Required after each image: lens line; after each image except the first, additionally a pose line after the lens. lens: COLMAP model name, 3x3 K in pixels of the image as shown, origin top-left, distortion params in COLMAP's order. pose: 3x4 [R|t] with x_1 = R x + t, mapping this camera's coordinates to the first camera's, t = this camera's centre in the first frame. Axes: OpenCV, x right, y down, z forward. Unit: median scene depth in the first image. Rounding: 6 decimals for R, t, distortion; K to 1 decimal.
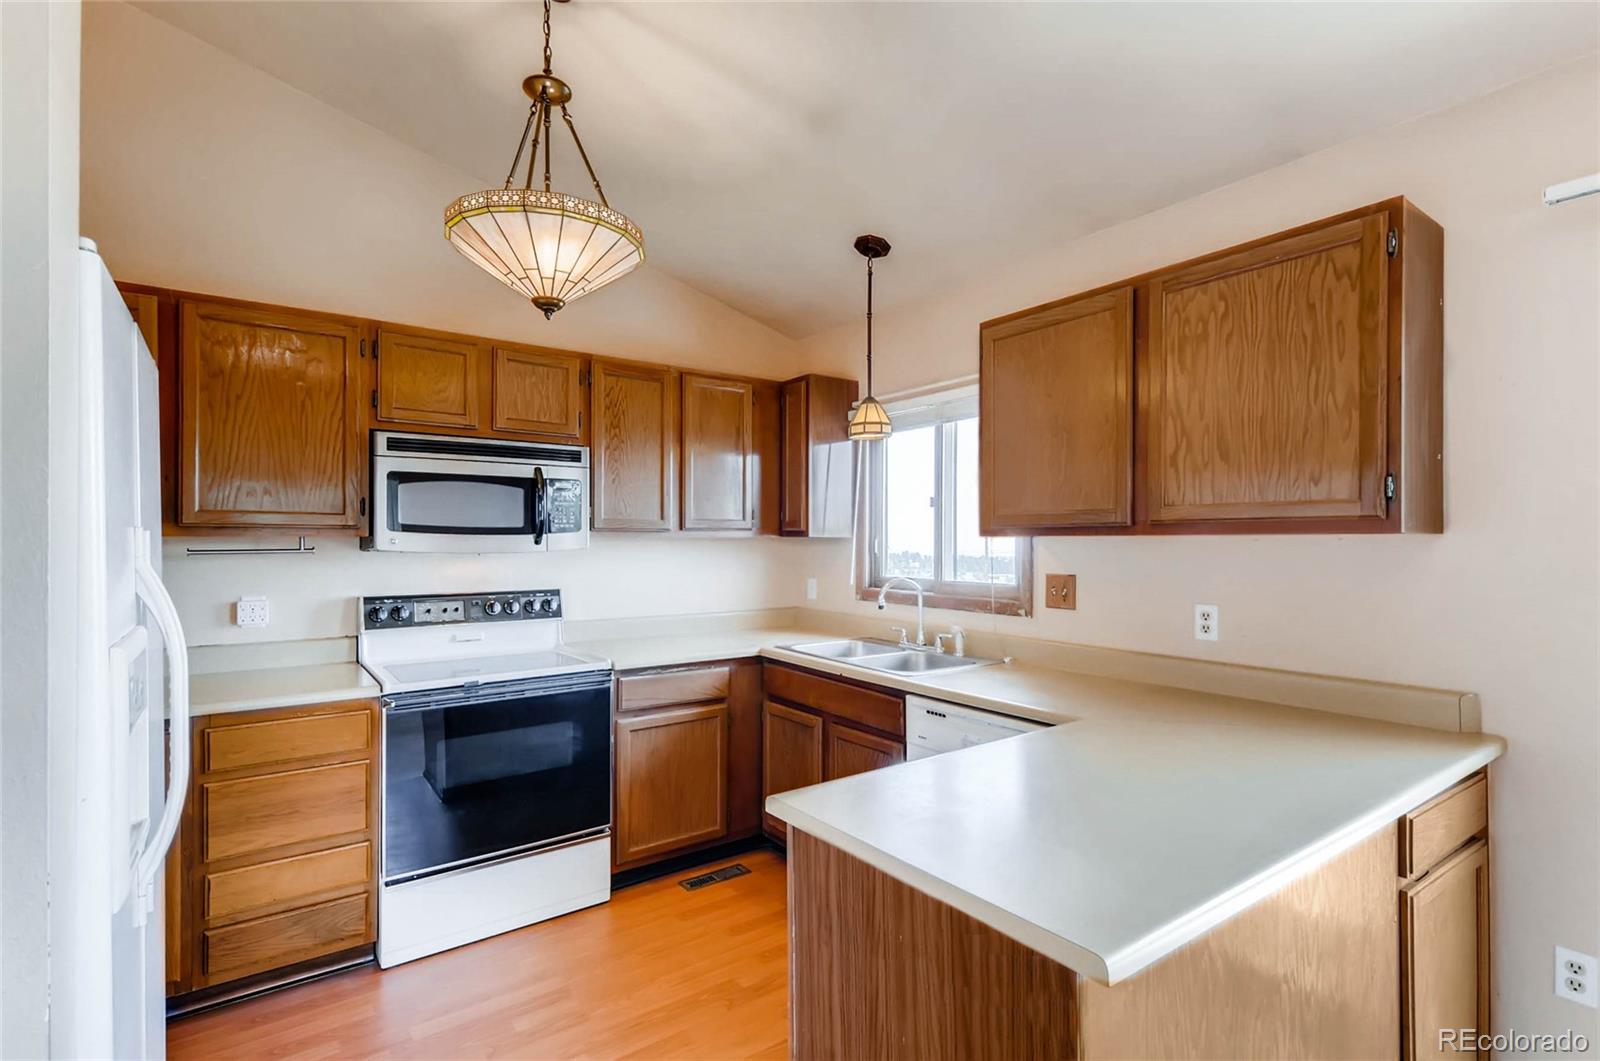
lens RADIAL K [[771.1, 0, 811.2], [0, 771.1, 540.1], [0, 0, 1]] dist [0.027879, -0.009542]
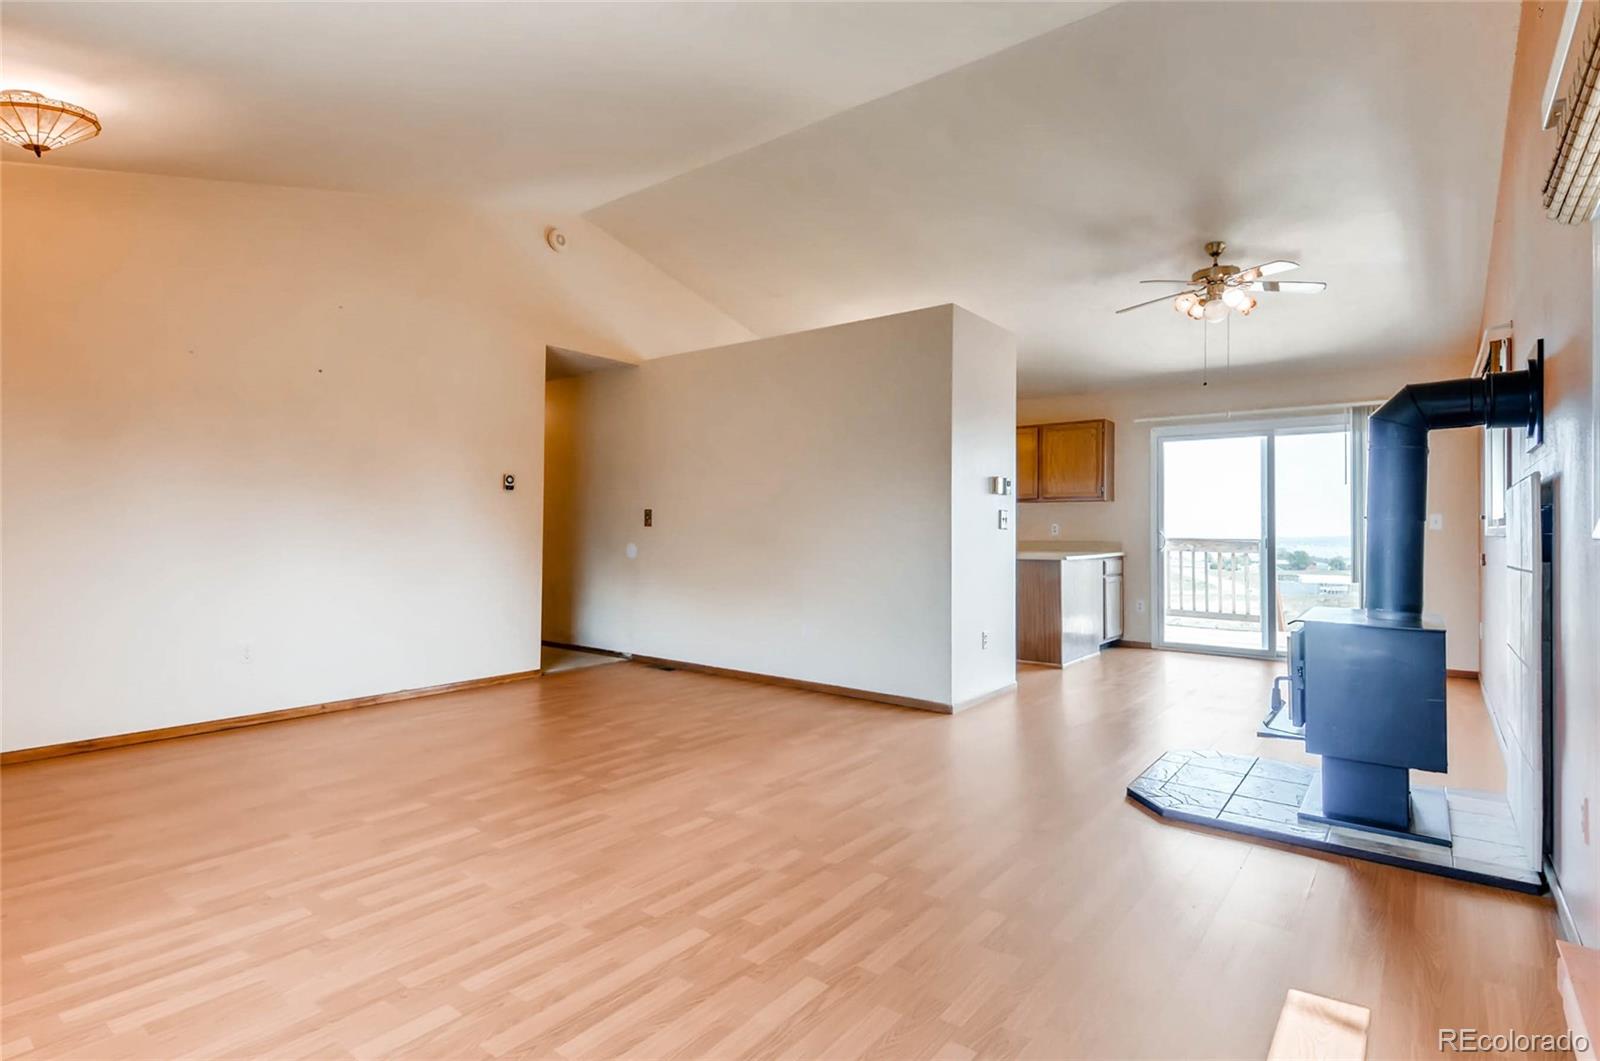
lens RADIAL K [[771.1, 0, 821.3], [0, 771.1, 508.1], [0, 0, 1]] dist [0.027879, -0.009542]
pose [[0.965453, 0.010826, 0.260353, -1.037135], [-0.005034, 0.999725, -0.022905, 0.078657], [-0.260529, 0.020803, 0.965242, -1.510467]]
